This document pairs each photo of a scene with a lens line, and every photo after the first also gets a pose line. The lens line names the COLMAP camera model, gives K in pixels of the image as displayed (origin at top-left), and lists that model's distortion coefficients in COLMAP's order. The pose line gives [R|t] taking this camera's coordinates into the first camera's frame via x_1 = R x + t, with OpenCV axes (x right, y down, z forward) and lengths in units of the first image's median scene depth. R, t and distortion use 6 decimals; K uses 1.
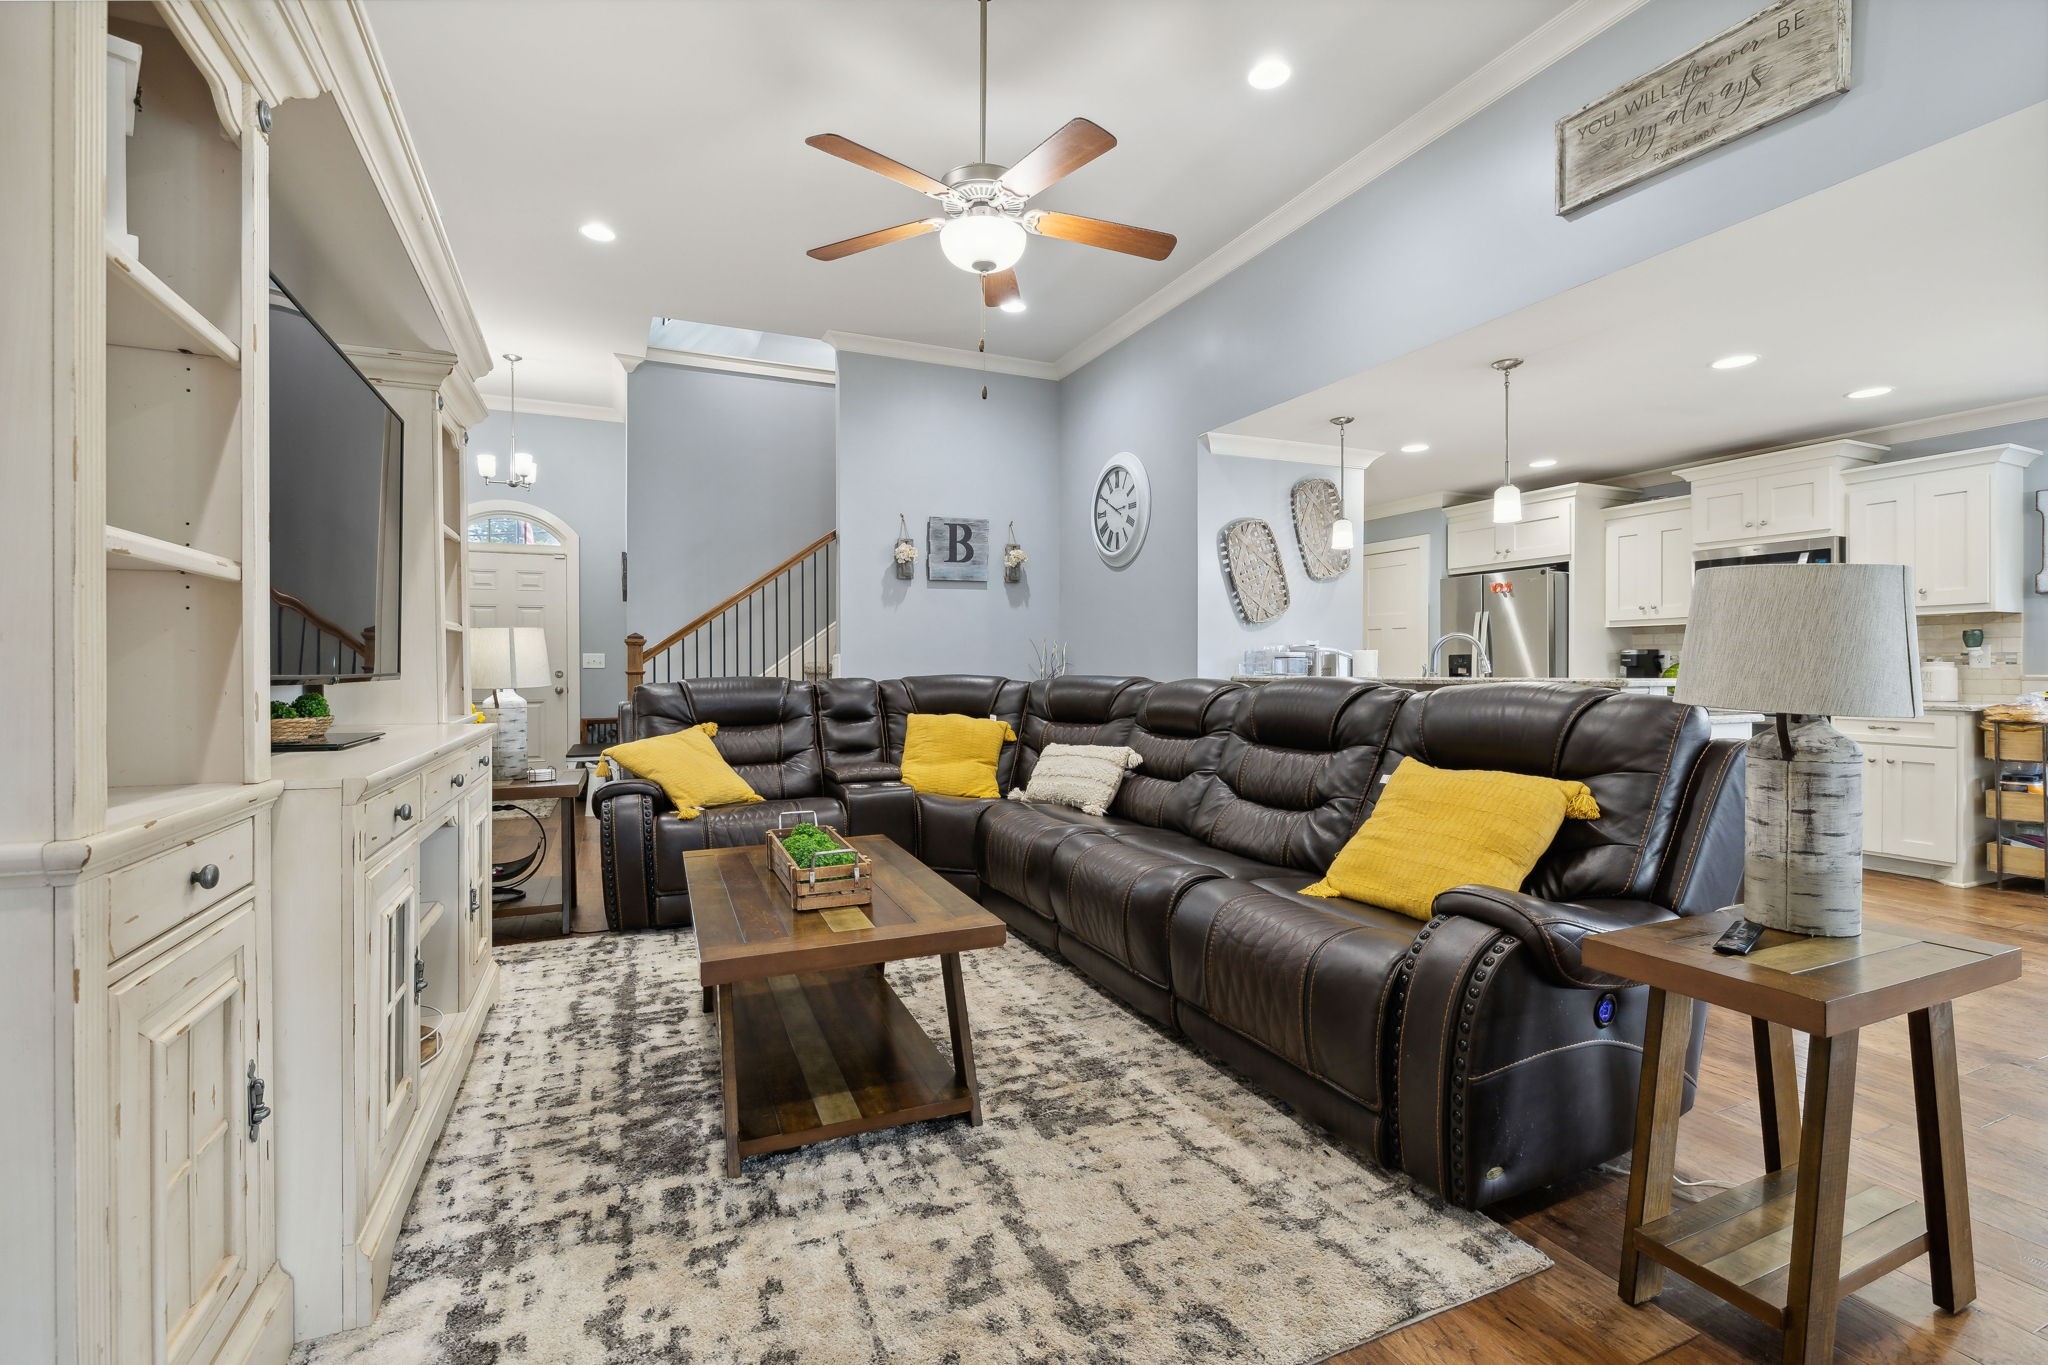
lens RADIAL K [[912.8, 0, 1027.6], [0, 912.8, 674.3], [0, 0, 1]] dist [-0.001121, 0.000179]
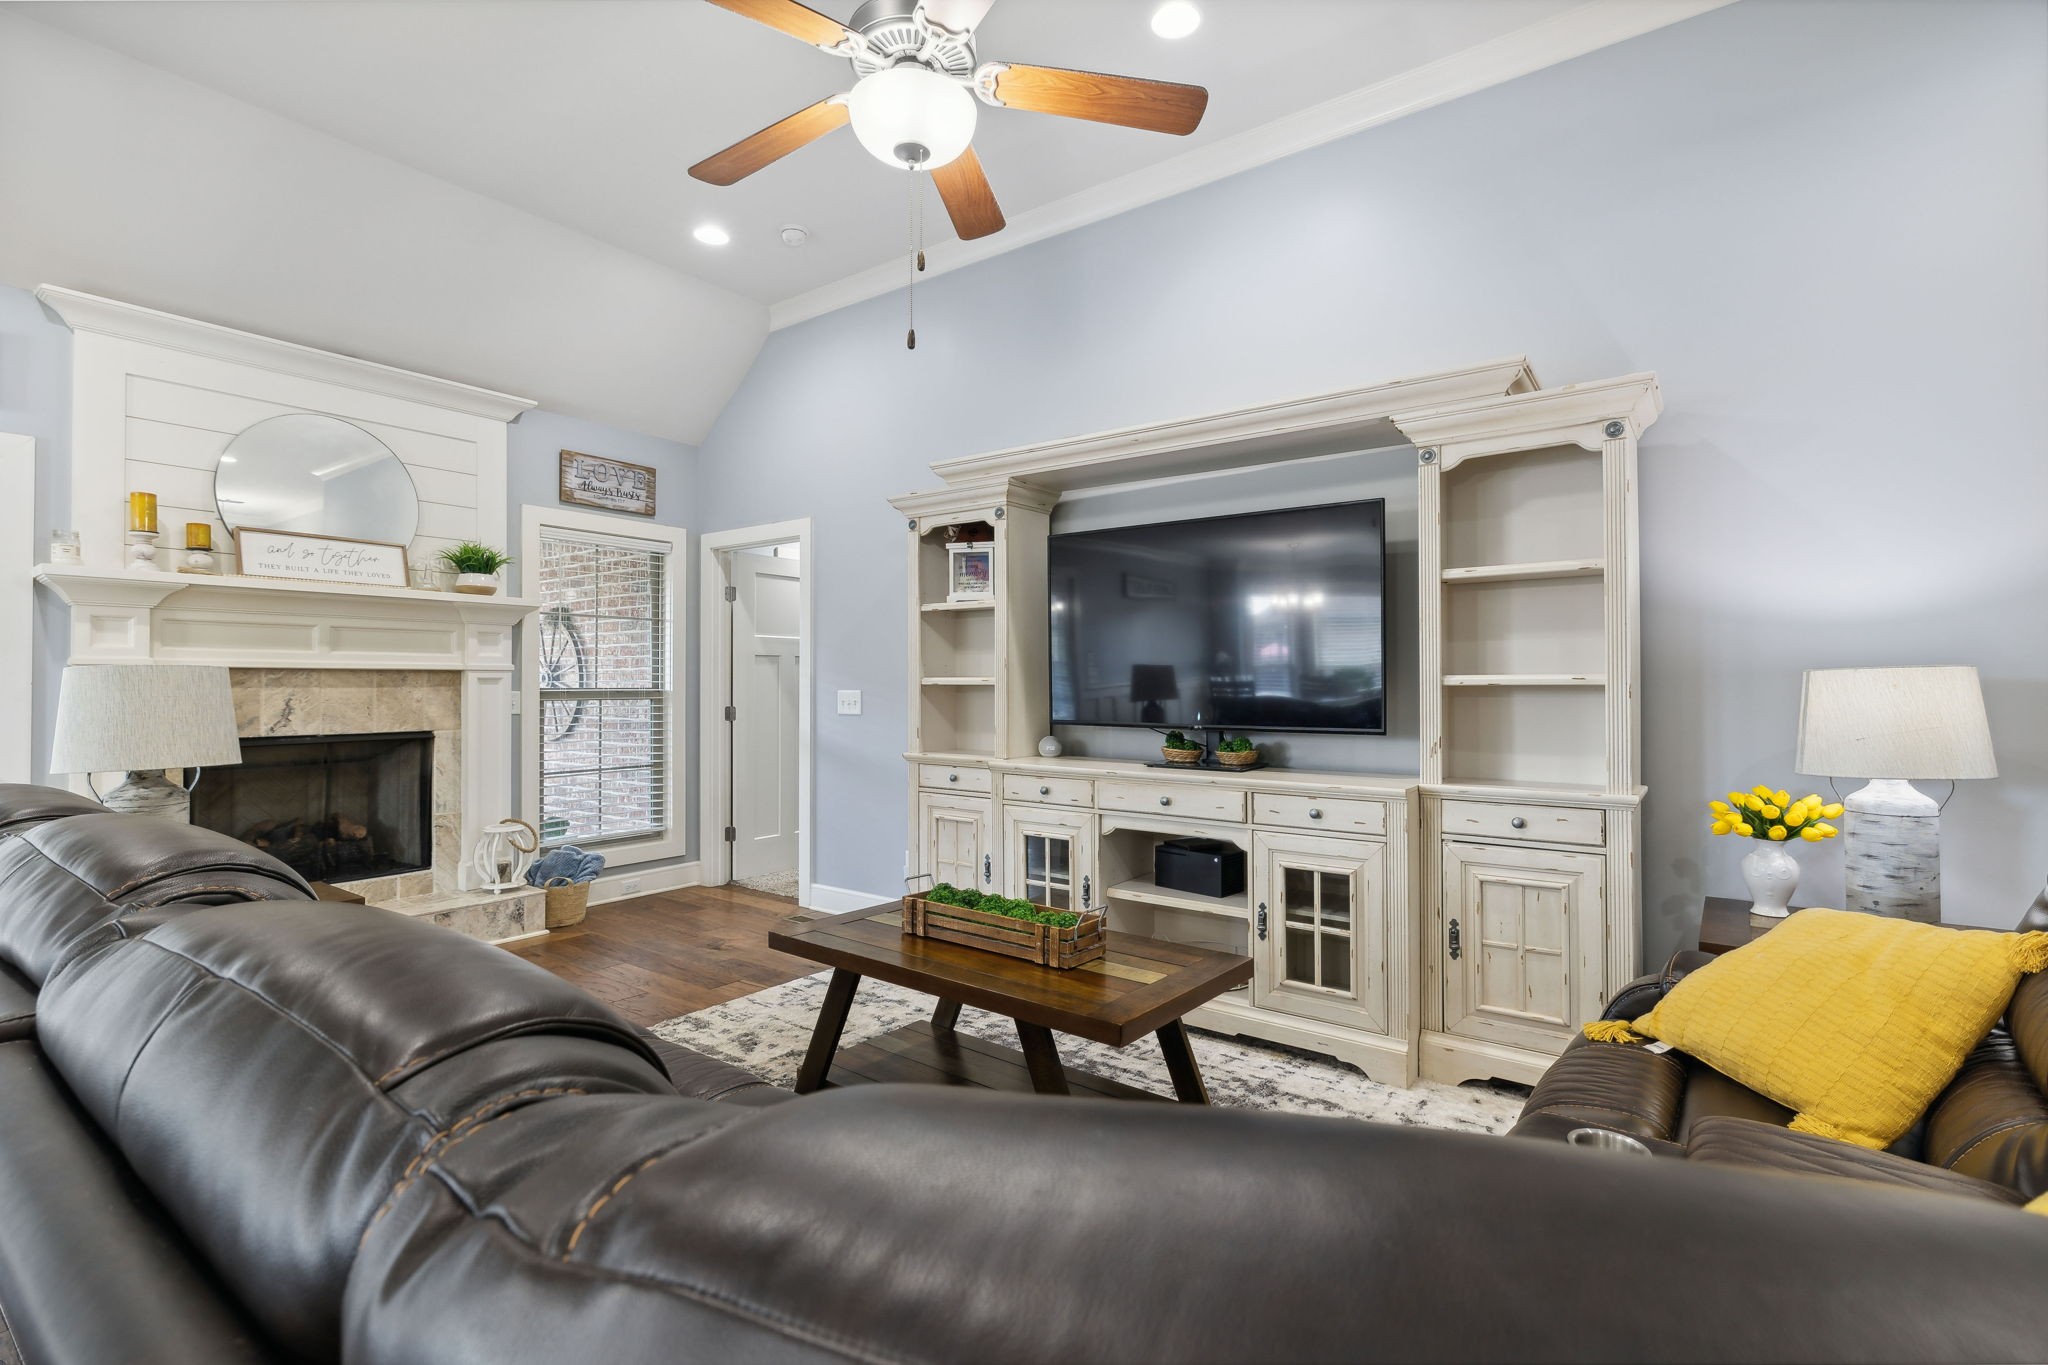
lens RADIAL K [[932.9, 0, 1033.2], [0, 932.9, 672.5], [0, 0, 1]] dist [-0.007790, 0.000337]
pose [[-0.867845, -0.004695, -0.496814, 0.137824], [-0.003819, 0.999989, -0.002779, -0.038803], [0.496821, -0.000514, -0.867853, 1.052121]]
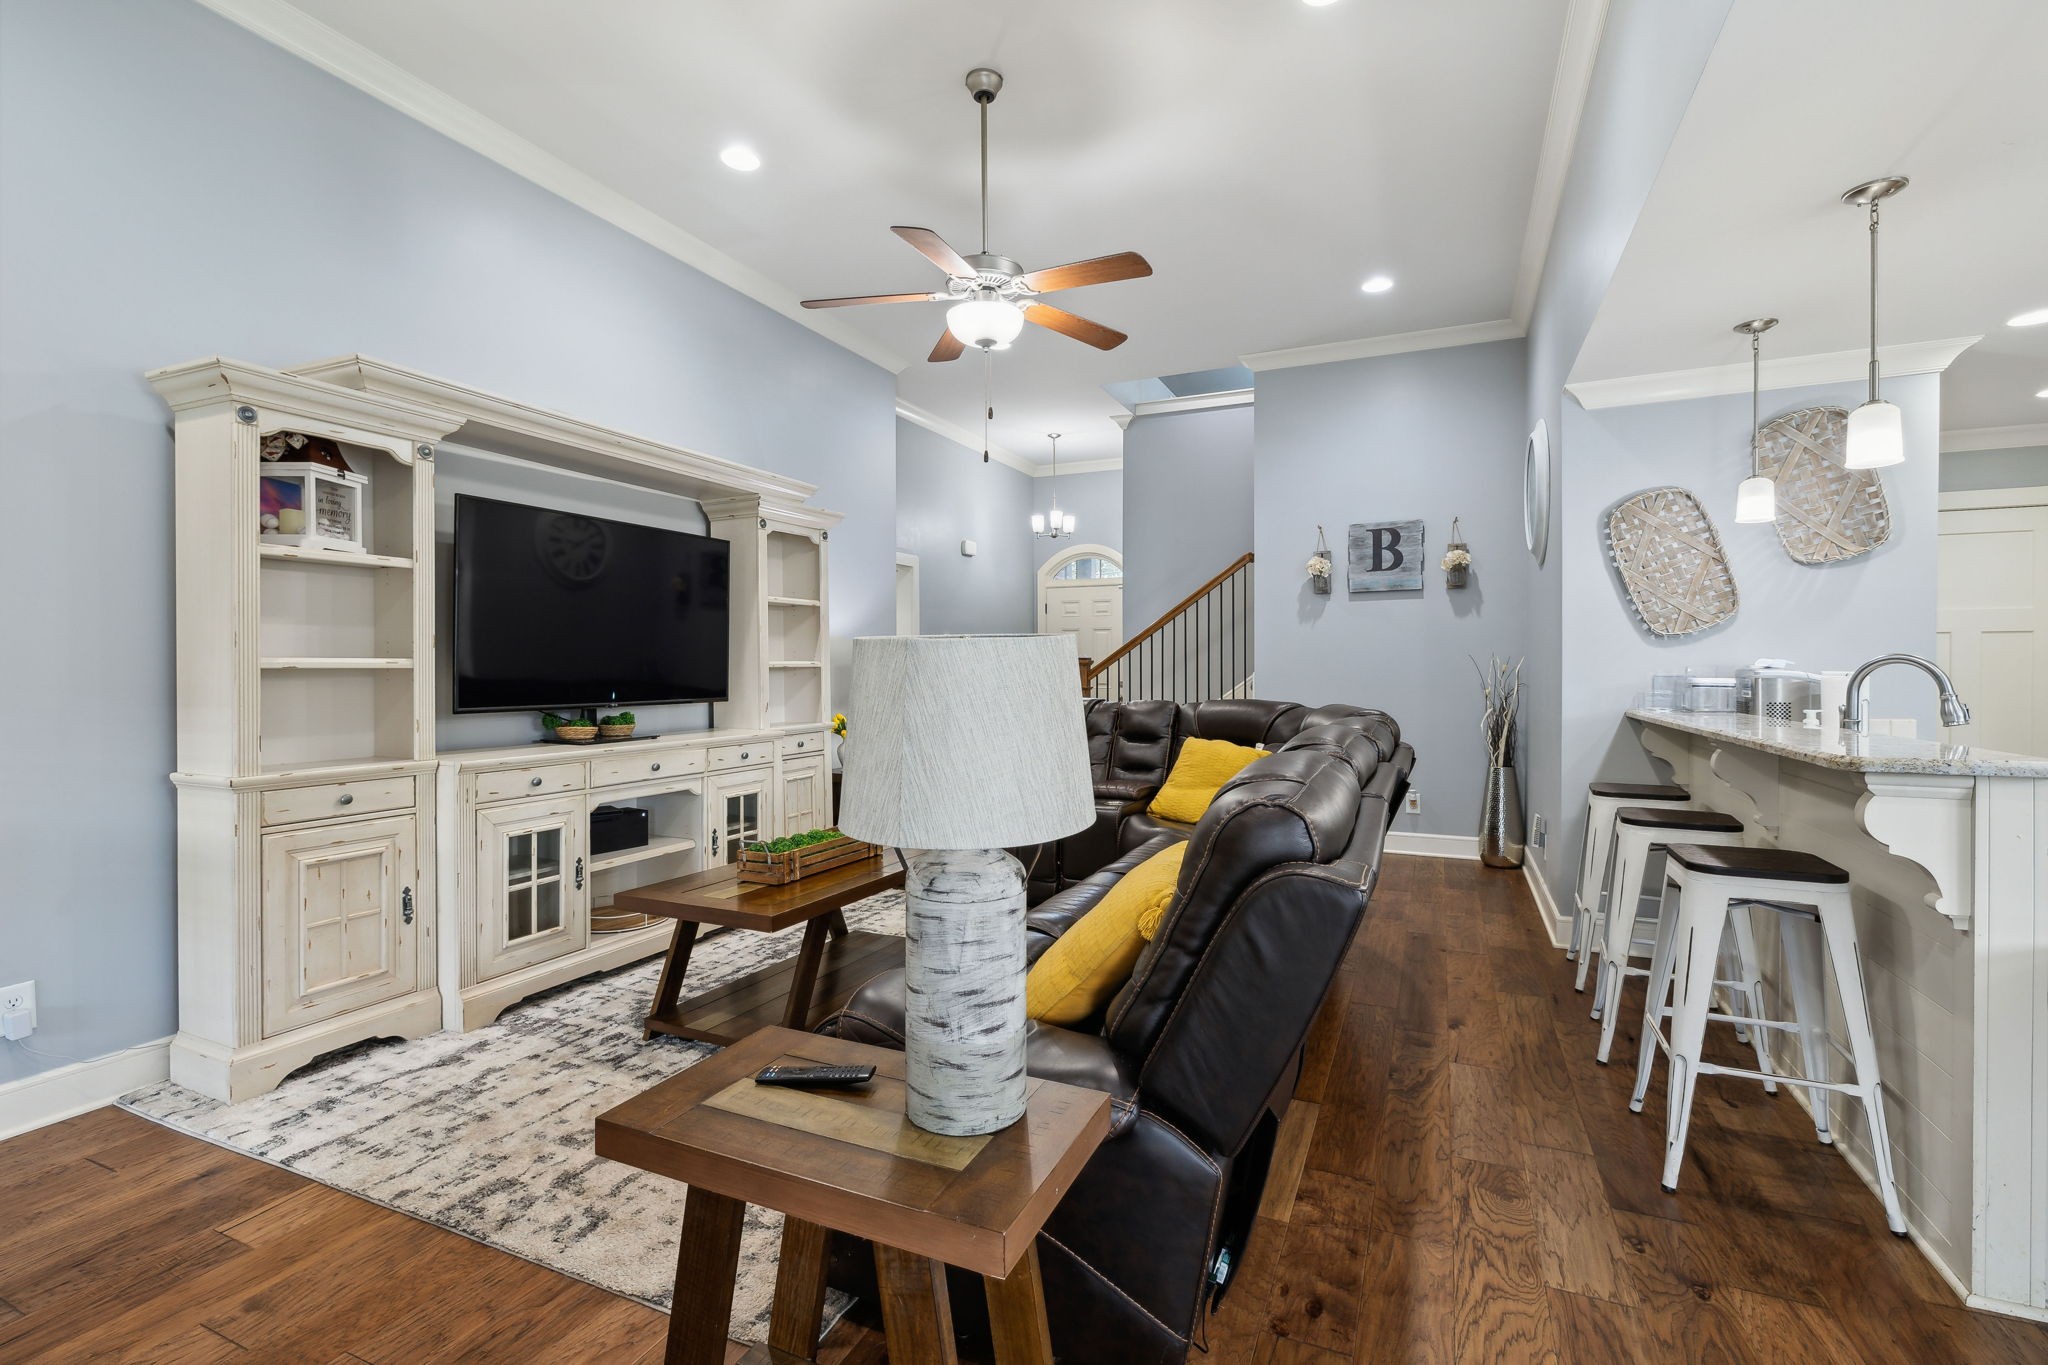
lens RADIAL K [[912.8, 0, 1027.6], [0, 912.8, 674.3], [0, 0, 1]] dist [-0.001121, 0.000179]
pose [[0.663162, 0.006383, -0.748448, 0.523719], [-0.005751, 0.999978, 0.003432, -0.030283], [0.748453, 0.002028, 0.663184, 0.194102]]
